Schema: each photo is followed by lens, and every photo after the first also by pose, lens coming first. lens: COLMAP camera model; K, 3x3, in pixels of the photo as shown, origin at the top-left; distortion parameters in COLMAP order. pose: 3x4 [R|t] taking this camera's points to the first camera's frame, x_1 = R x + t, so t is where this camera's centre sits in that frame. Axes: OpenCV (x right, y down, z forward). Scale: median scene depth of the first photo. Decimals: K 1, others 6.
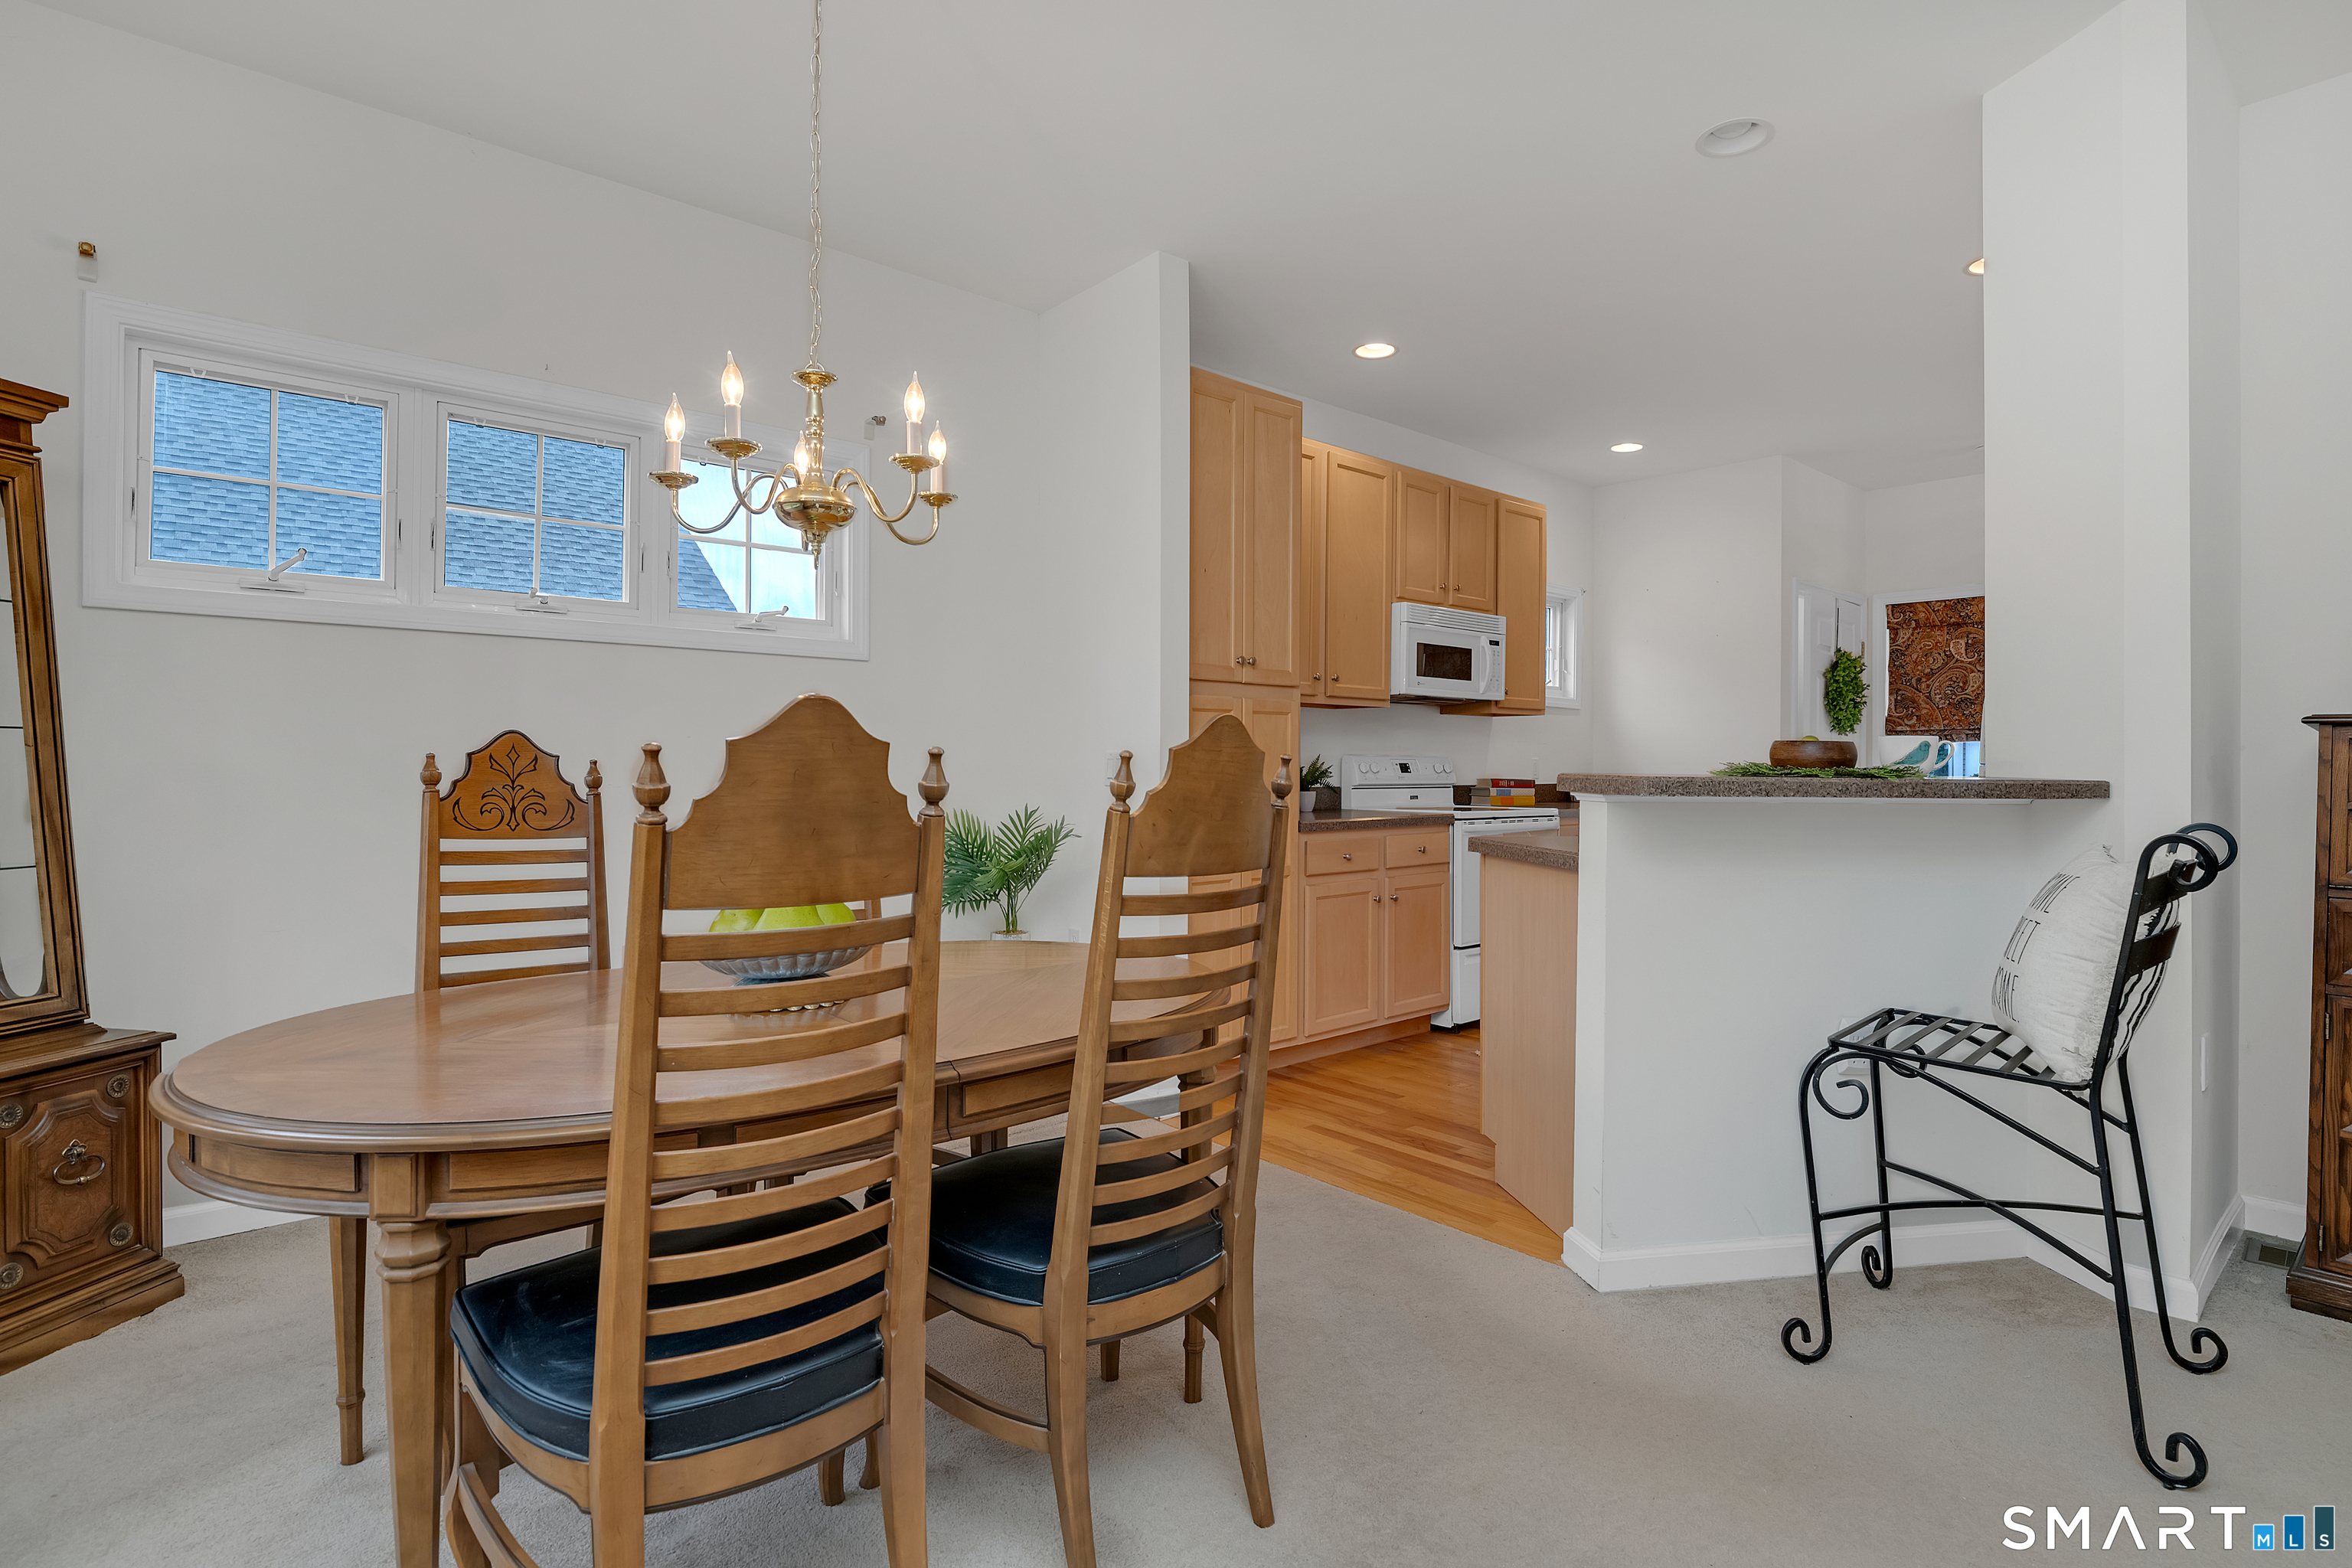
lens RADIAL K [[1196.8, 0, 1191.7], [0, 1196.8, 774.9], [0, 0, 1]] dist [-0.012849, -0.002423]
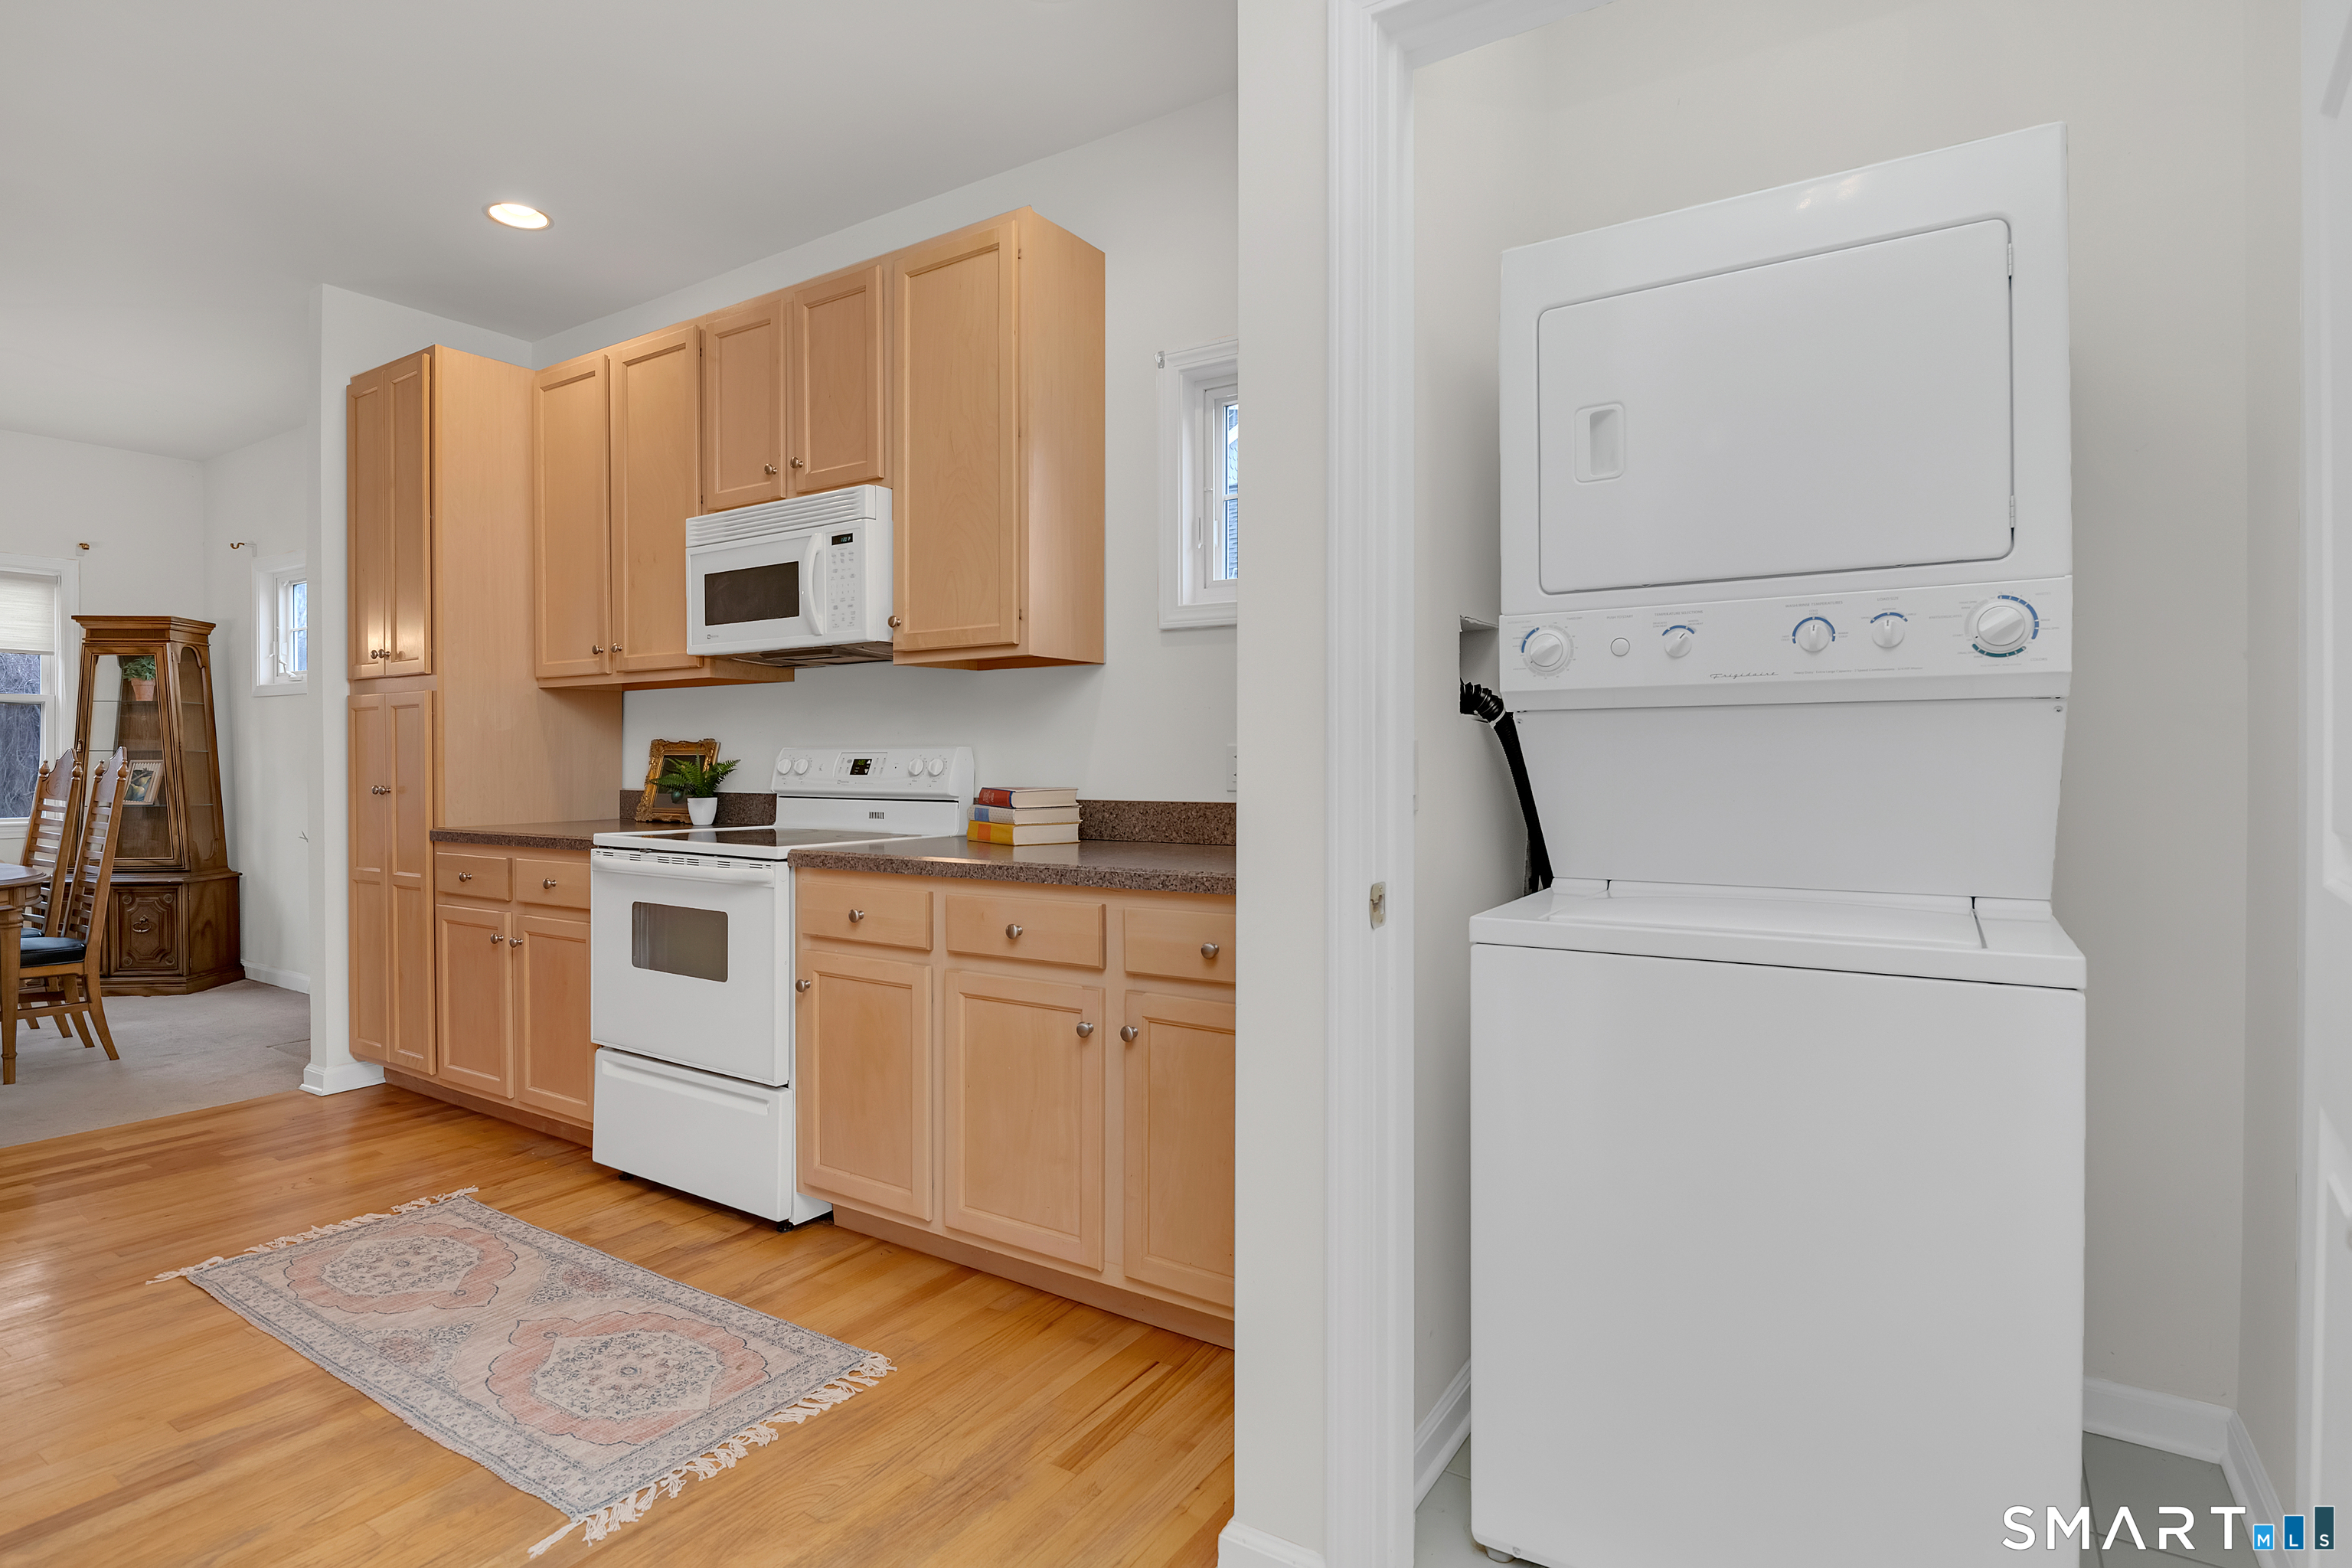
lens RADIAL K [[1196.8, 0, 1223.9], [0, 1196.8, 763.6], [0, 0, 1]] dist [-0.012849, -0.002423]
pose [[0.253191, -0.003578, -0.967410, 0.825834], [-0.006117, 0.999967, -0.005300, -0.005547], [0.967397, 0.007260, 0.253161, 1.030452]]
